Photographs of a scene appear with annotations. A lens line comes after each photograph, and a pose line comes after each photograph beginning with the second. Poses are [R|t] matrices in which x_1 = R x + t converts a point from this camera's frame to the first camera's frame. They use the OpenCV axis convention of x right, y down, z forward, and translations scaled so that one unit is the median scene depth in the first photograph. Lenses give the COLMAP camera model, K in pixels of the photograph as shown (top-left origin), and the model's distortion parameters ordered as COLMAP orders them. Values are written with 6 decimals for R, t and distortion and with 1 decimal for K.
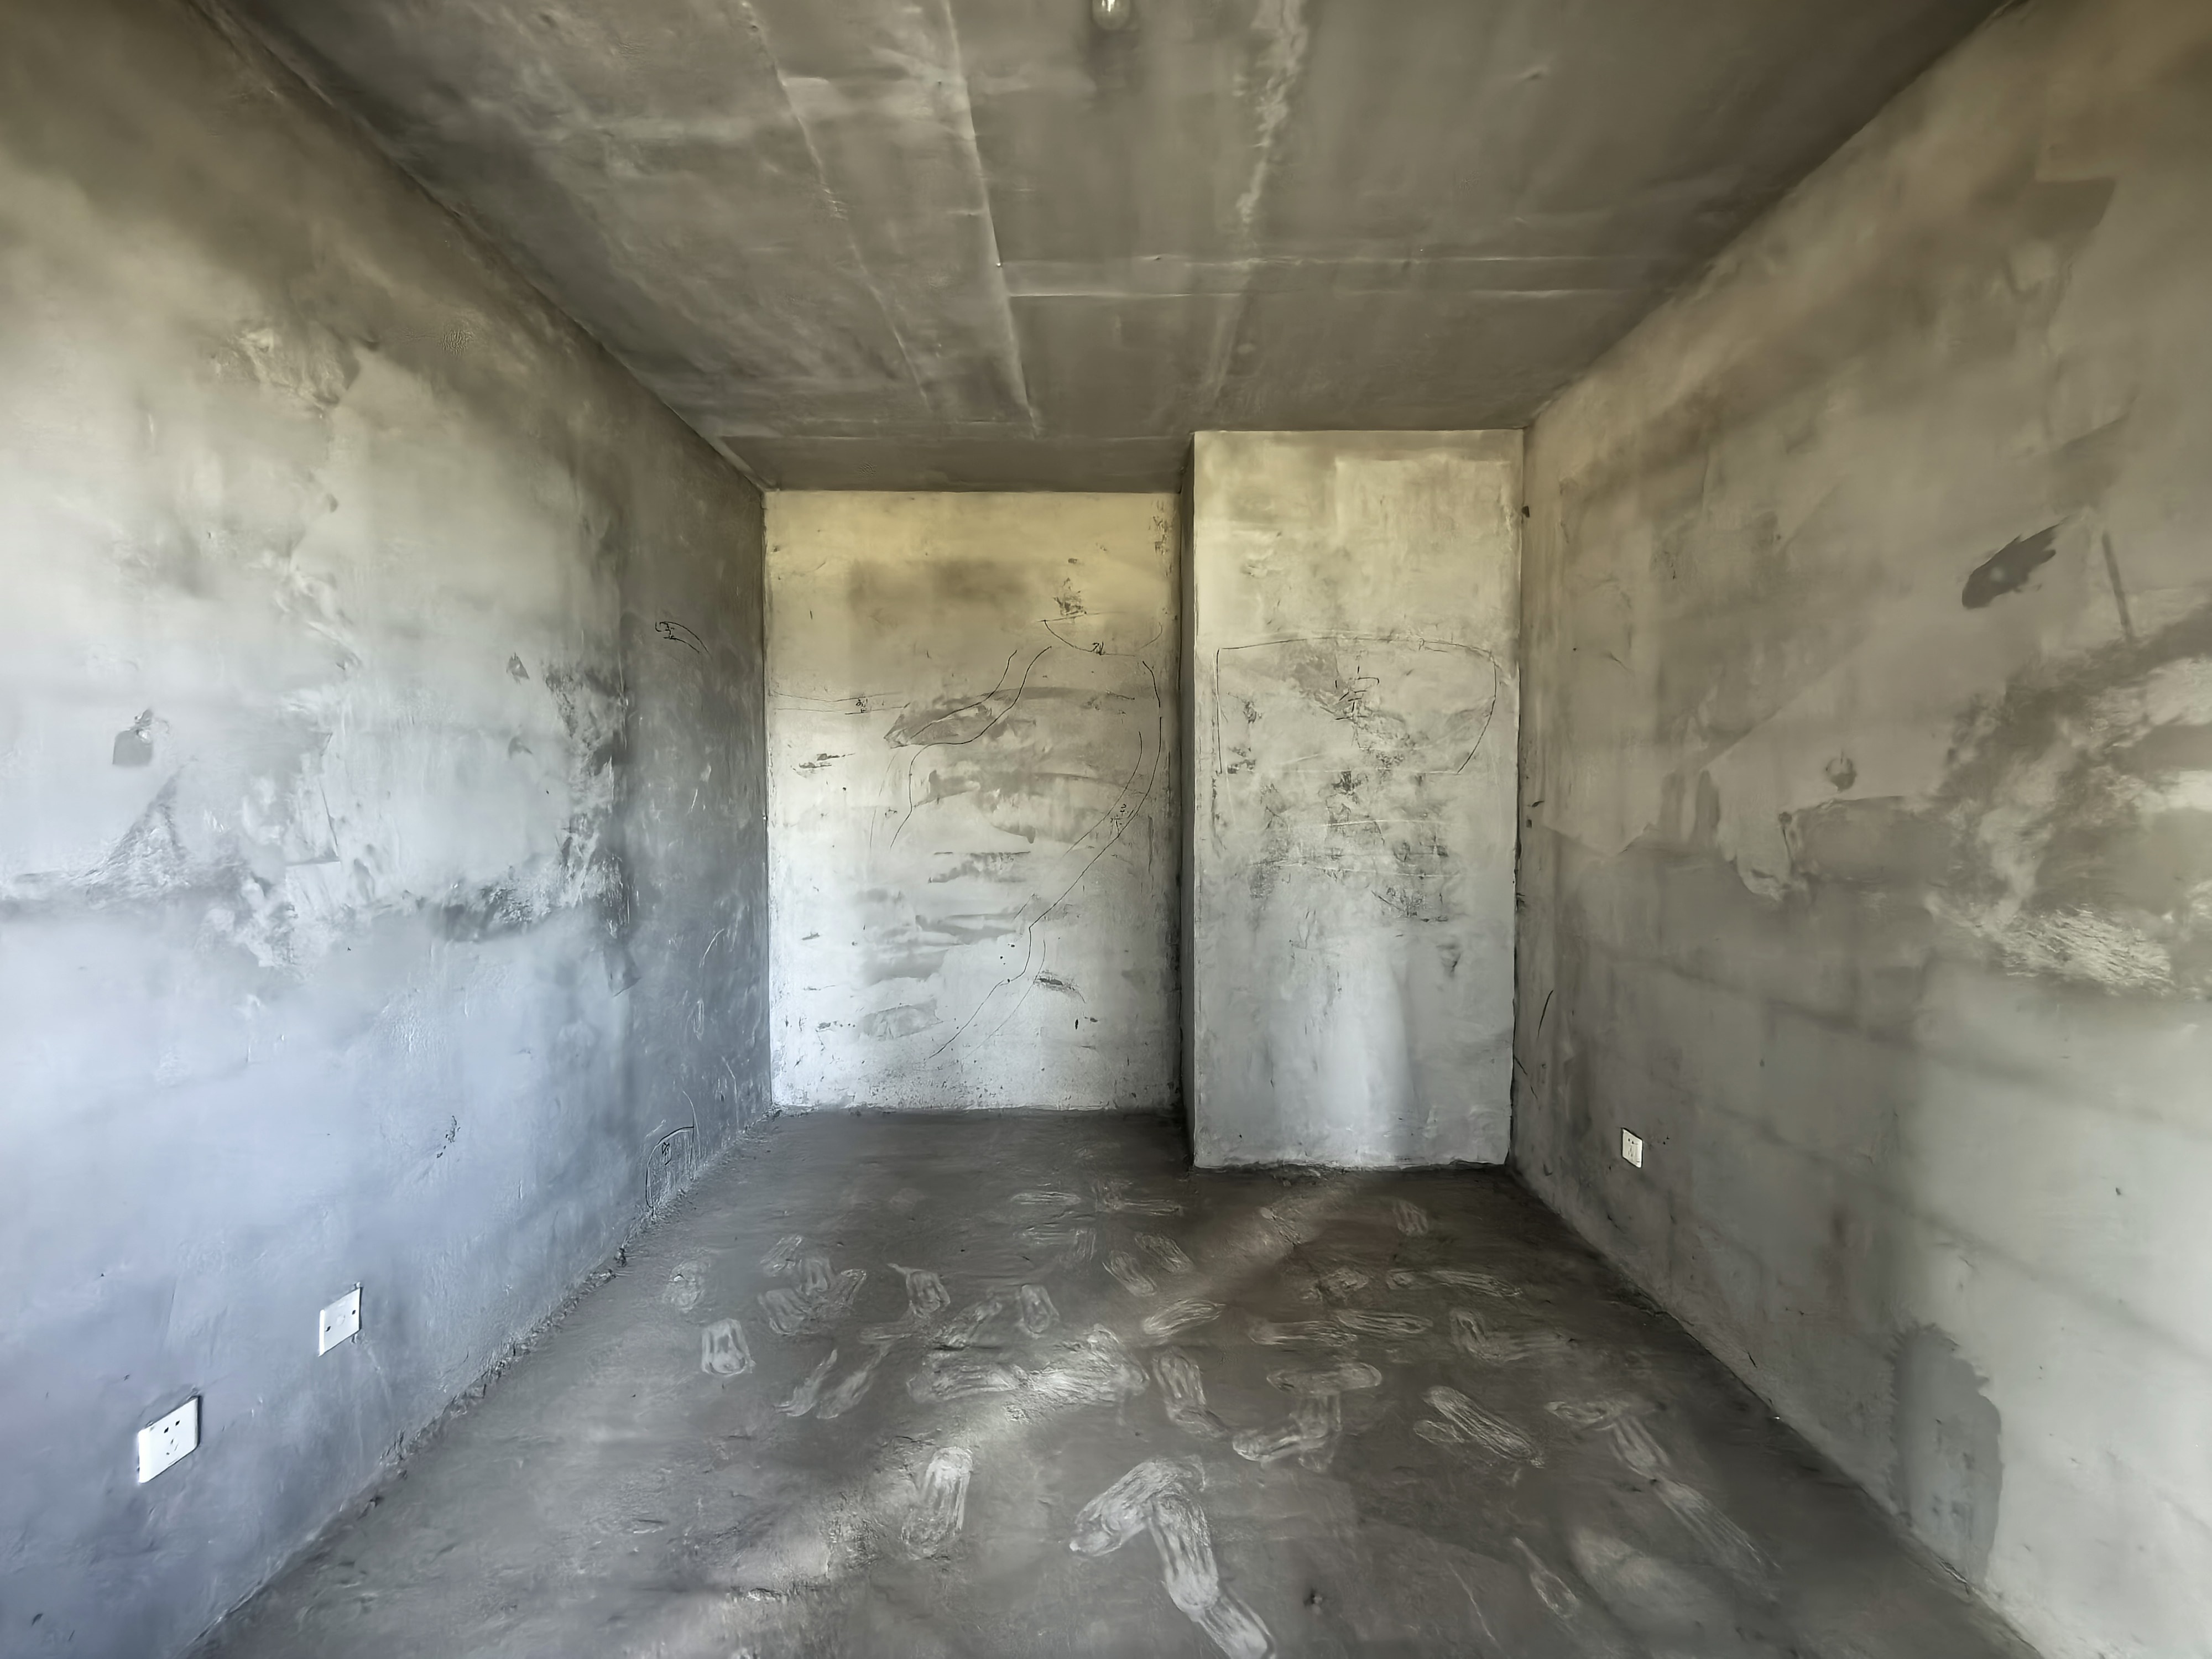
lens RADIAL K [[860.1, 0, 1106.0], [0, 860.1, 829.5], [0, 0, 1]] dist [0.010157, -0.002807]
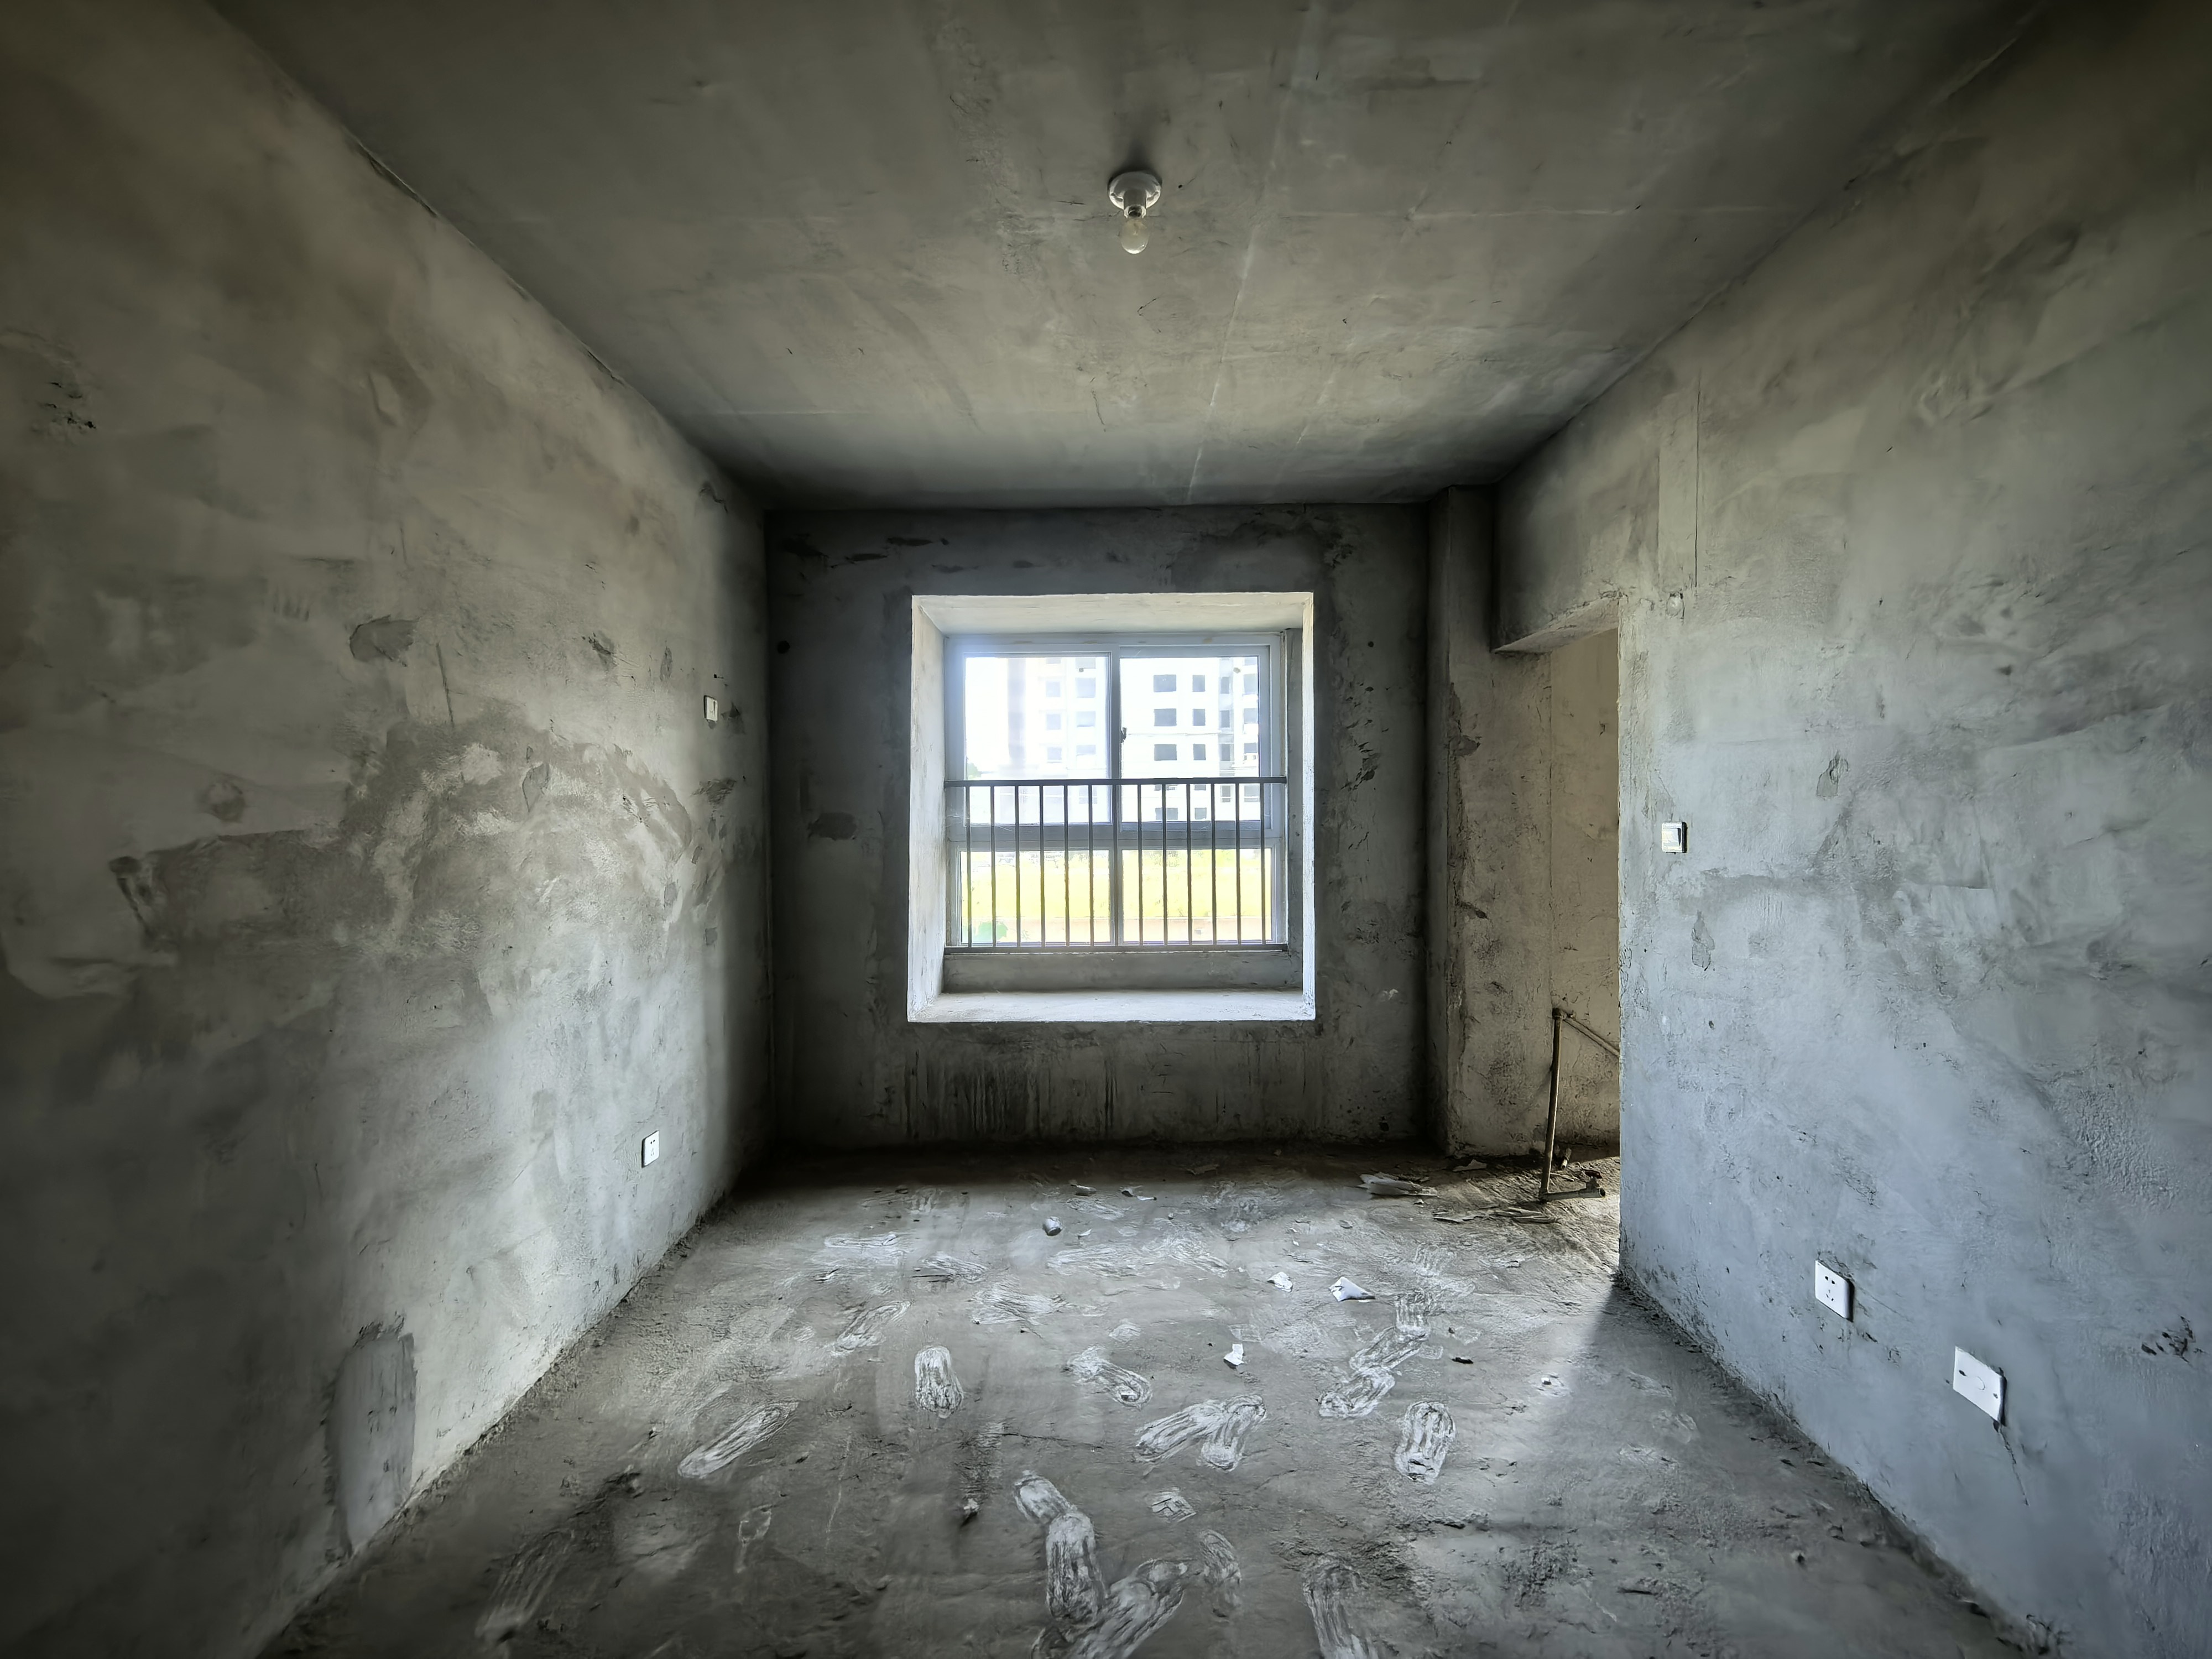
lens RADIAL K [[876.9, 0, 1106.0], [0, 876.9, 829.5], [0, 0, 1]] dist [-0.010950, -0.000094]
pose [[-0.999967, 0.007922, 0.001758, 0.045559], [0.008004, 0.998541, 0.053410, -0.087752], [-0.001332, 0.053422, -0.998571, 2.059620]]
